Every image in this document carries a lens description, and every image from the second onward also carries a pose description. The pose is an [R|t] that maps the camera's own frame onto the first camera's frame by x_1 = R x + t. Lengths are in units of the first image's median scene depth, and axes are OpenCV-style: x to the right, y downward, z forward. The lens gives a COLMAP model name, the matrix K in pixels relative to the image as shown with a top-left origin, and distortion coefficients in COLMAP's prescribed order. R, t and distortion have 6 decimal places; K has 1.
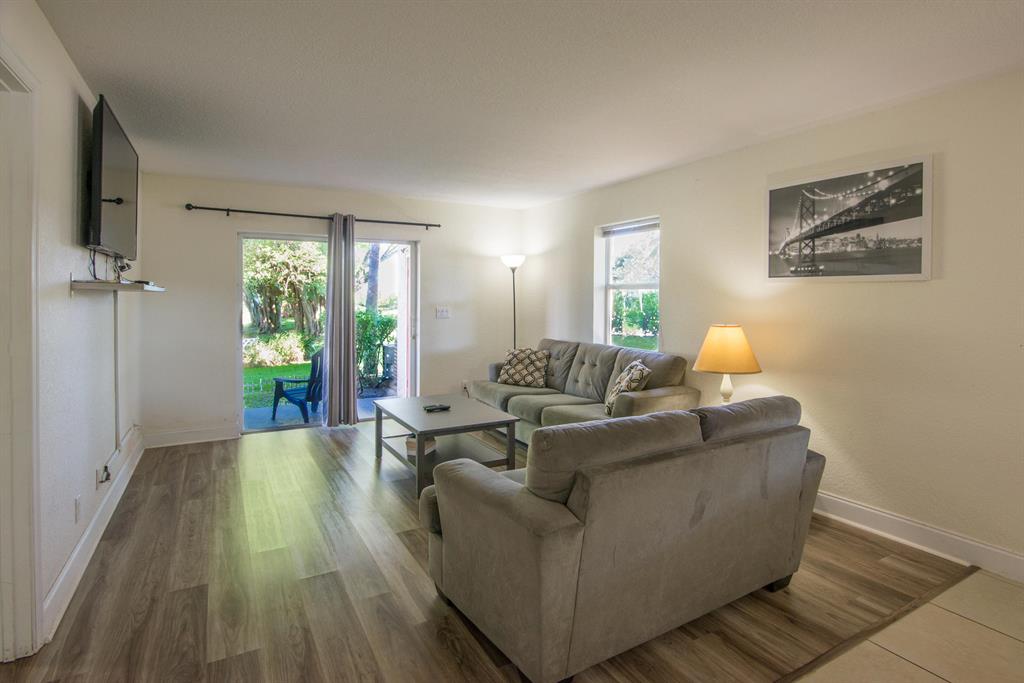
lens RADIAL K [[515.8, 0, 515.1], [0, 515.8, 309.2], [0, 0, 1]] dist [-0.014900, -0.000429]
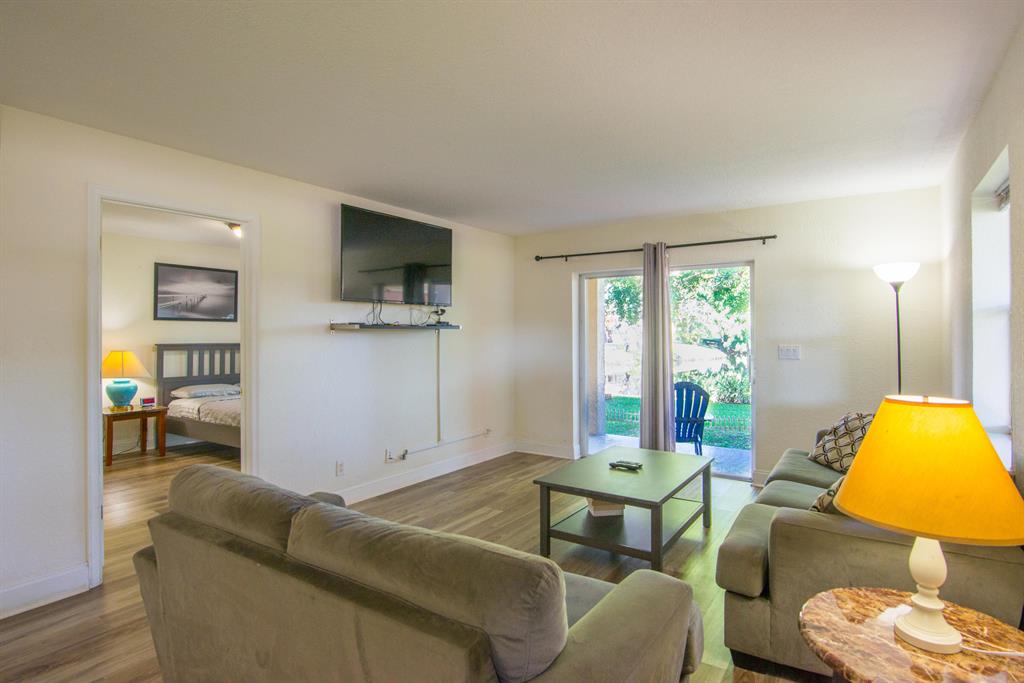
lens RADIAL K [[514.1, 0, 529.6], [0, 514.1, 337.0], [0, 0, 1]] dist [-0.013676, 0.000152]
pose [[0.474548, 0.003494, -0.880223, 0.373966], [-0.013854, 0.999898, -0.003500, -0.007730], [0.880121, 0.013855, 0.474548, 0.358085]]
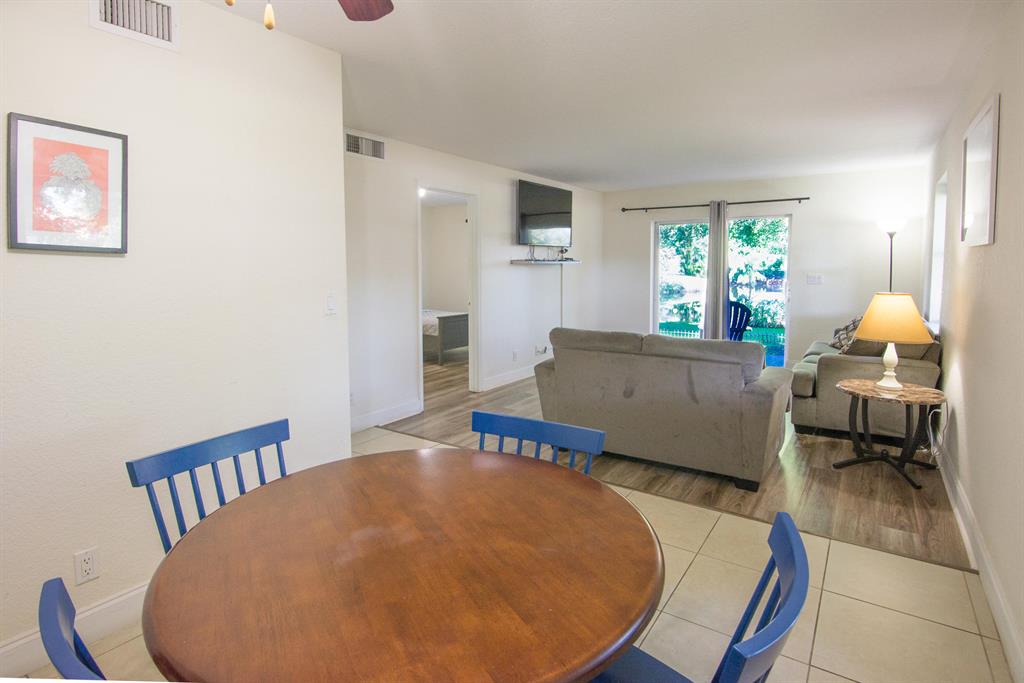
lens RADIAL K [[515.8, 0, 515.1], [0, 515.8, 309.2], [0, 0, 1]] dist [-0.014900, -0.000429]
pose [[0.456866, 0.070782, -0.886715, 0.591532], [-0.011443, 0.997214, 0.073707, -0.001906], [0.889462, -0.023527, 0.456403, -0.049827]]
